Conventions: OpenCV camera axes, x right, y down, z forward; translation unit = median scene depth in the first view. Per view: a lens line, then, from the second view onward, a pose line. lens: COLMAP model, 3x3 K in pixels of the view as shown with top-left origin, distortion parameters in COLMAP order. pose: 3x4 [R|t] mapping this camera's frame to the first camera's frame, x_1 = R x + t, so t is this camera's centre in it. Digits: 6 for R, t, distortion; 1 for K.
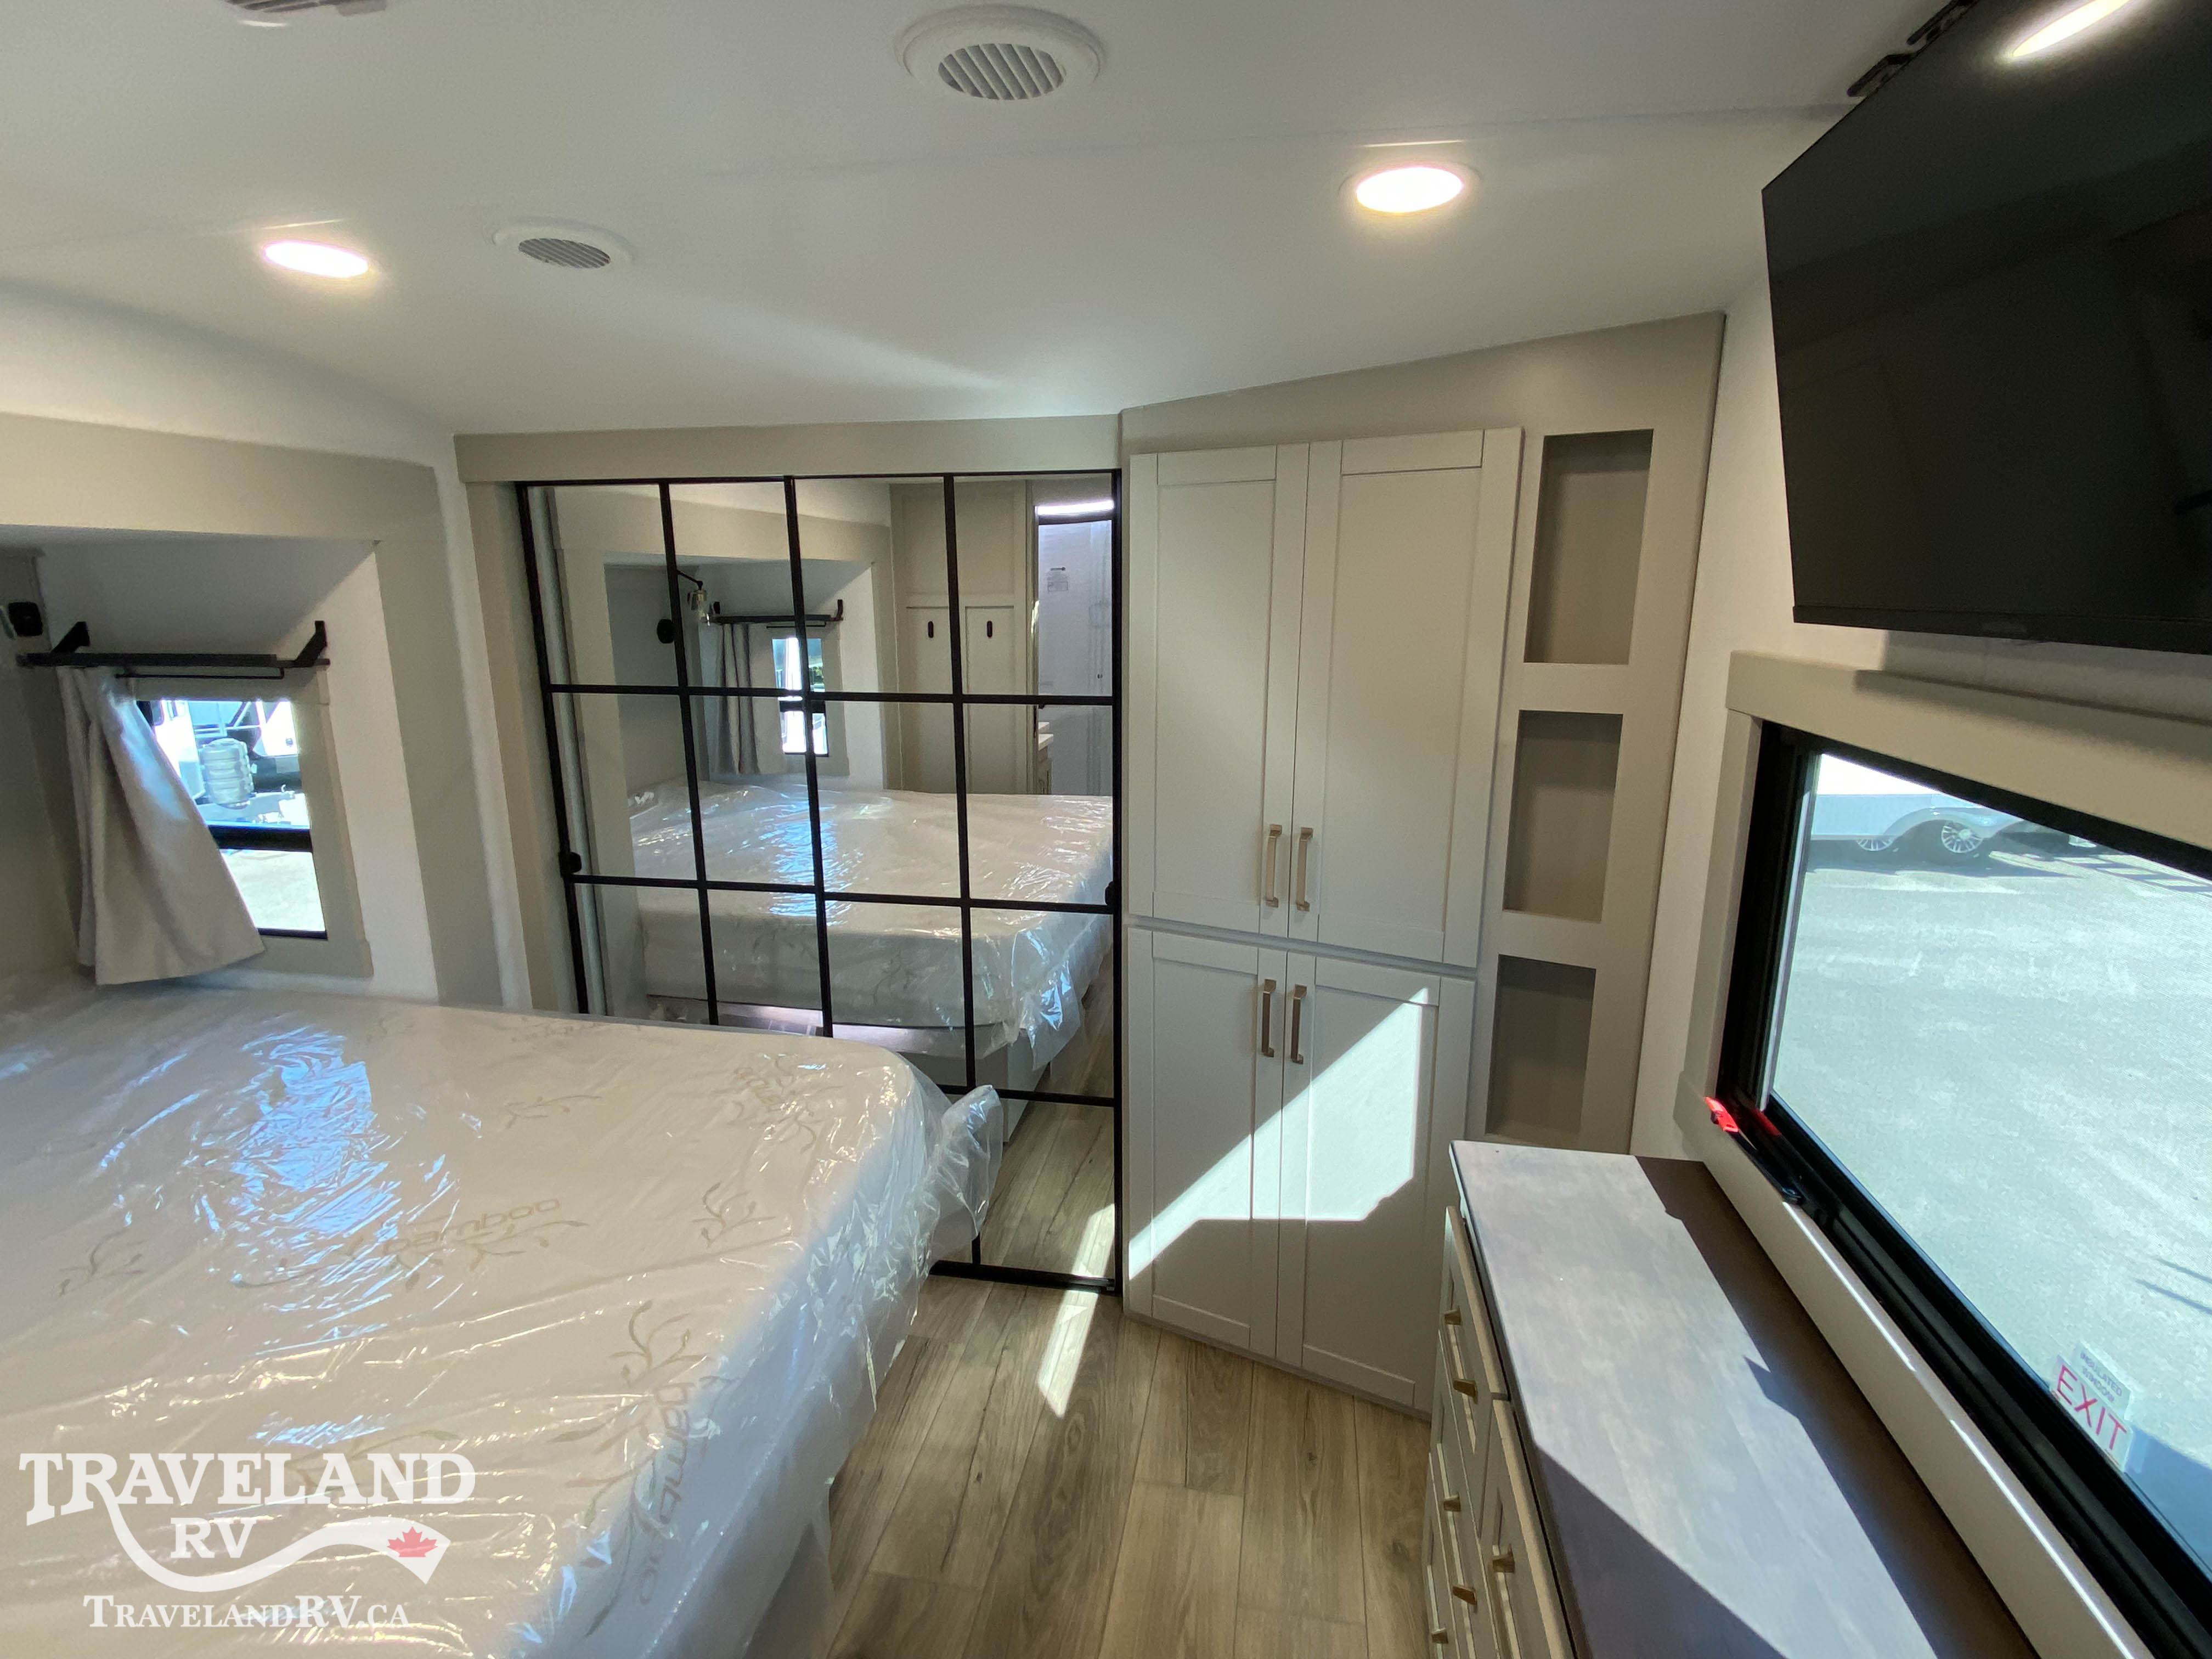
lens RADIAL K [[1066.3, 0, 1098.5], [0, 1066.3, 819.5], [0, 0, 1]] dist [0.024349, -0.023879]
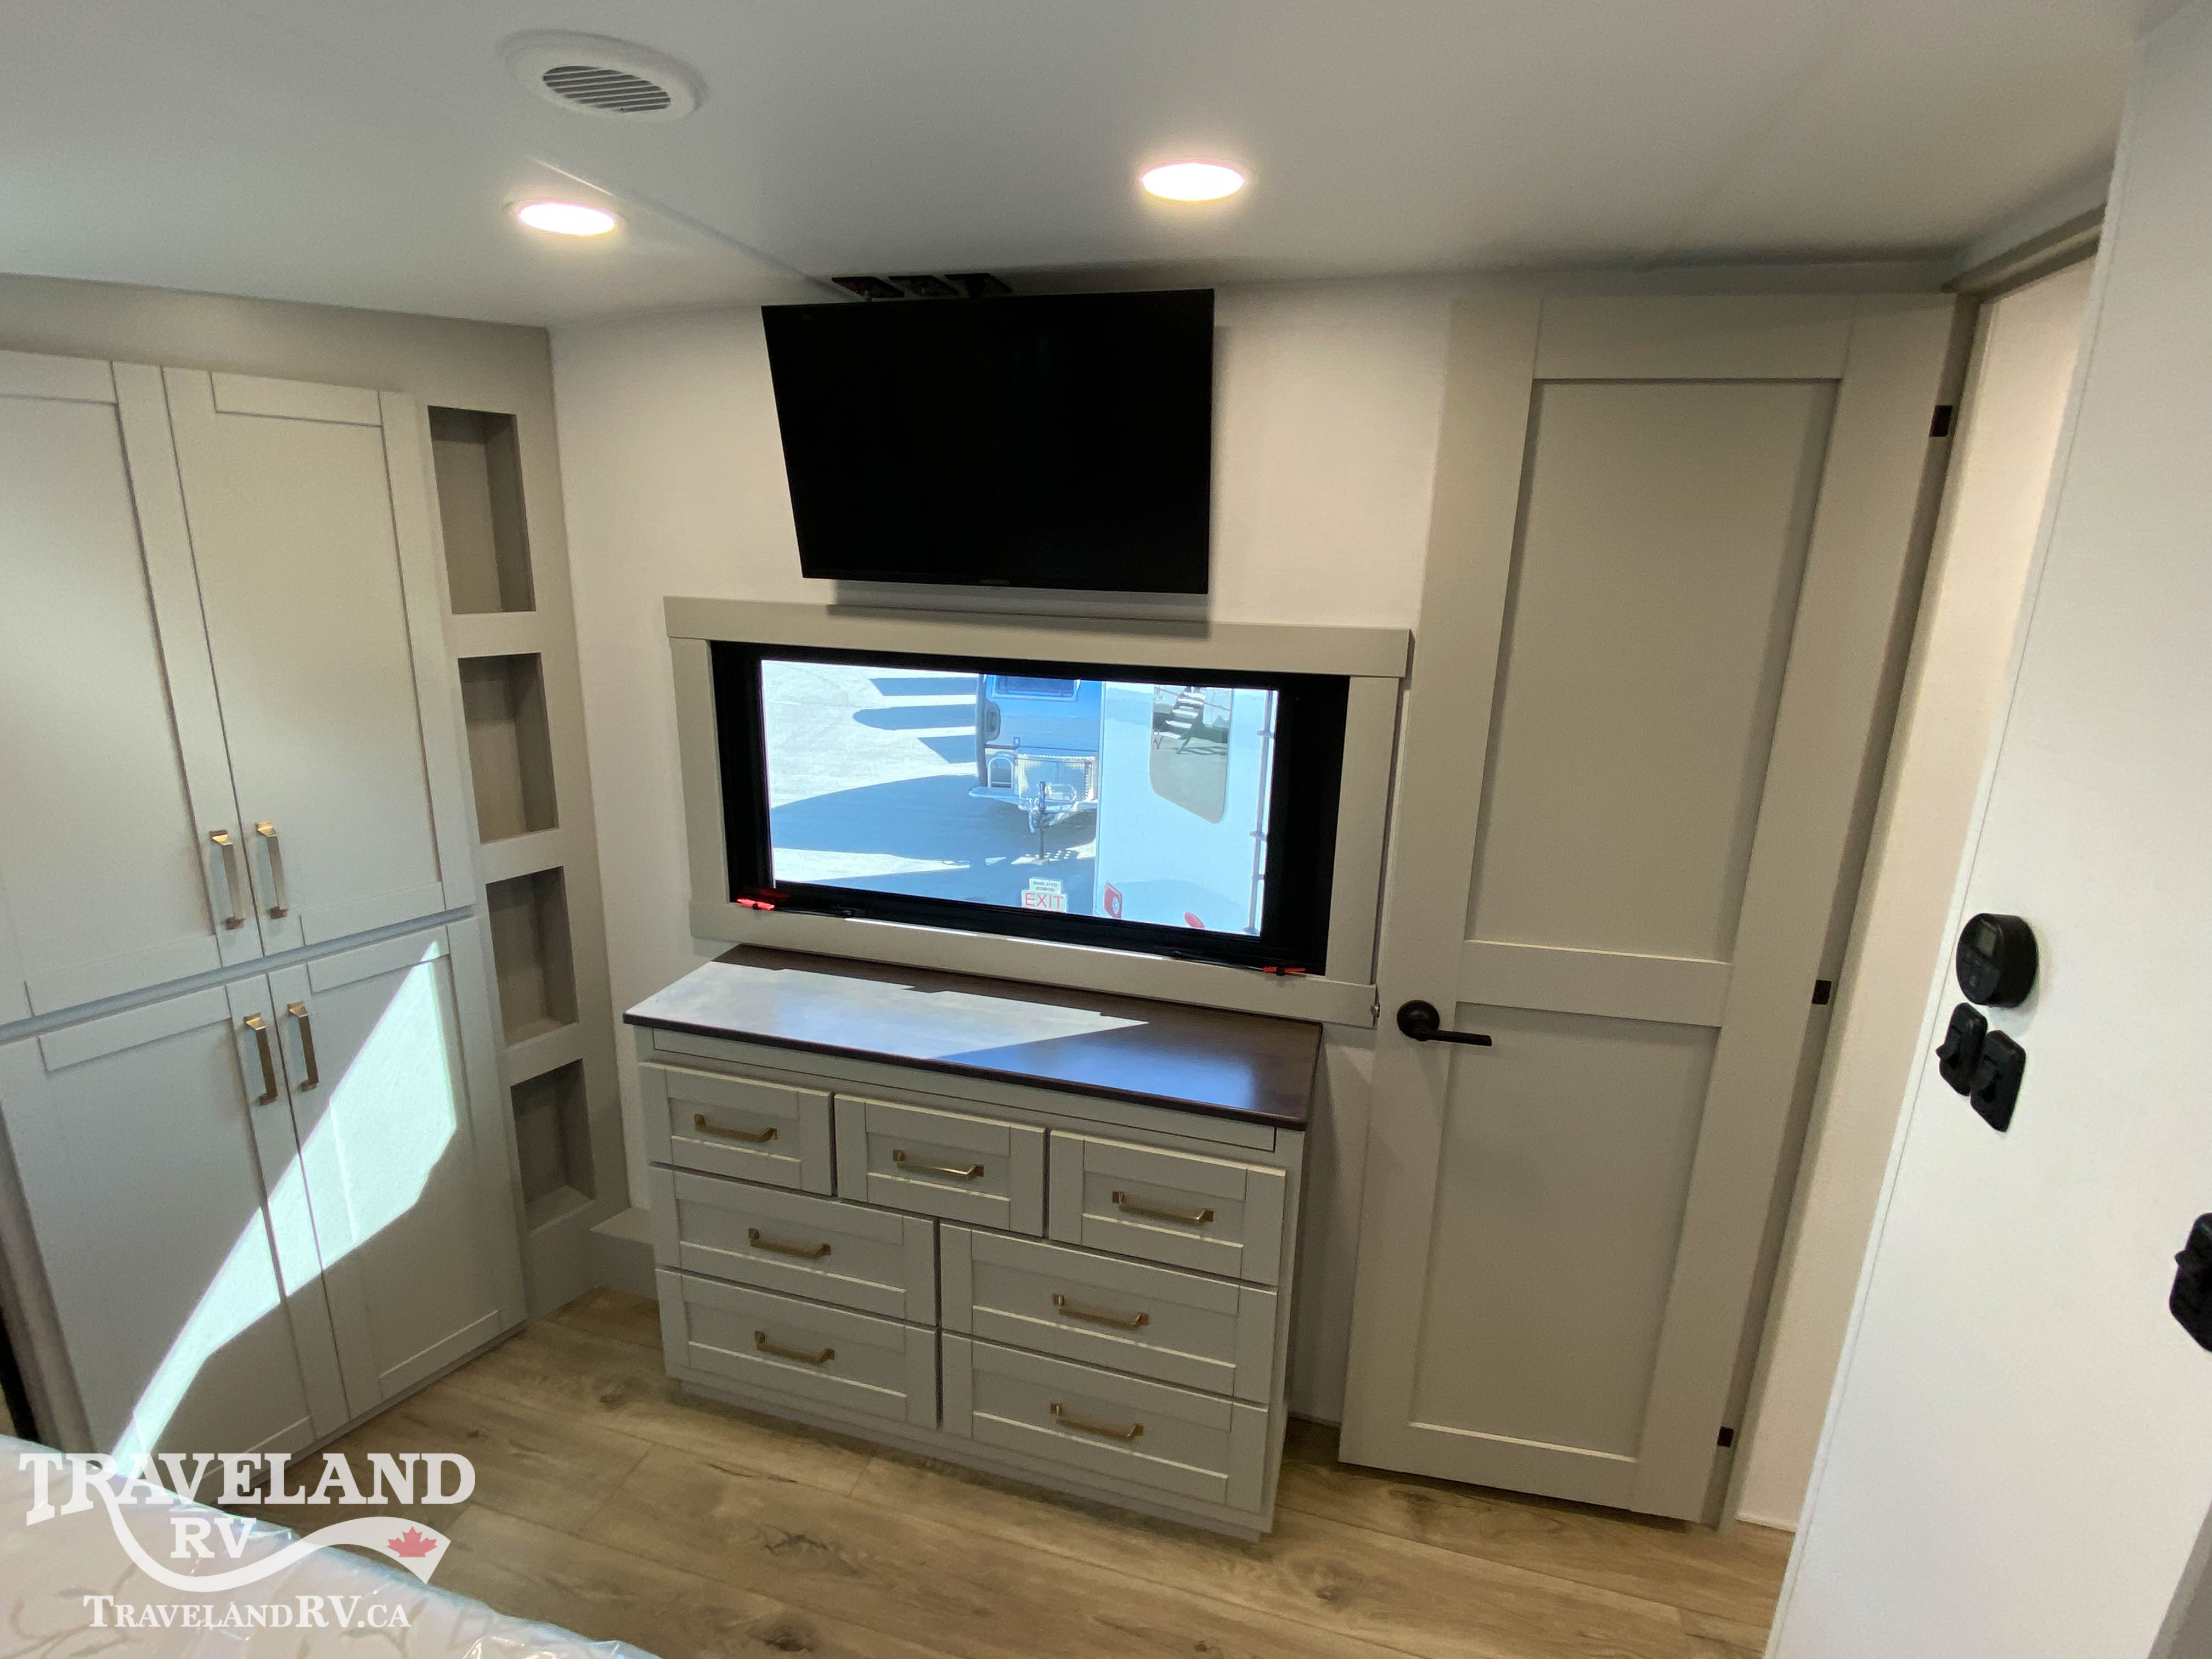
lens RADIAL K [[1066.3, 0, 1103.2], [0, 1066.3, 830.4], [0, 0, 1]] dist [0.024349, -0.023879]
pose [[0.072895, -0.254583, 0.964300, -0.593186], [0.184153, 0.953683, 0.237859, -0.067794], [-0.980191, 0.160240, 0.116401, 0.236119]]
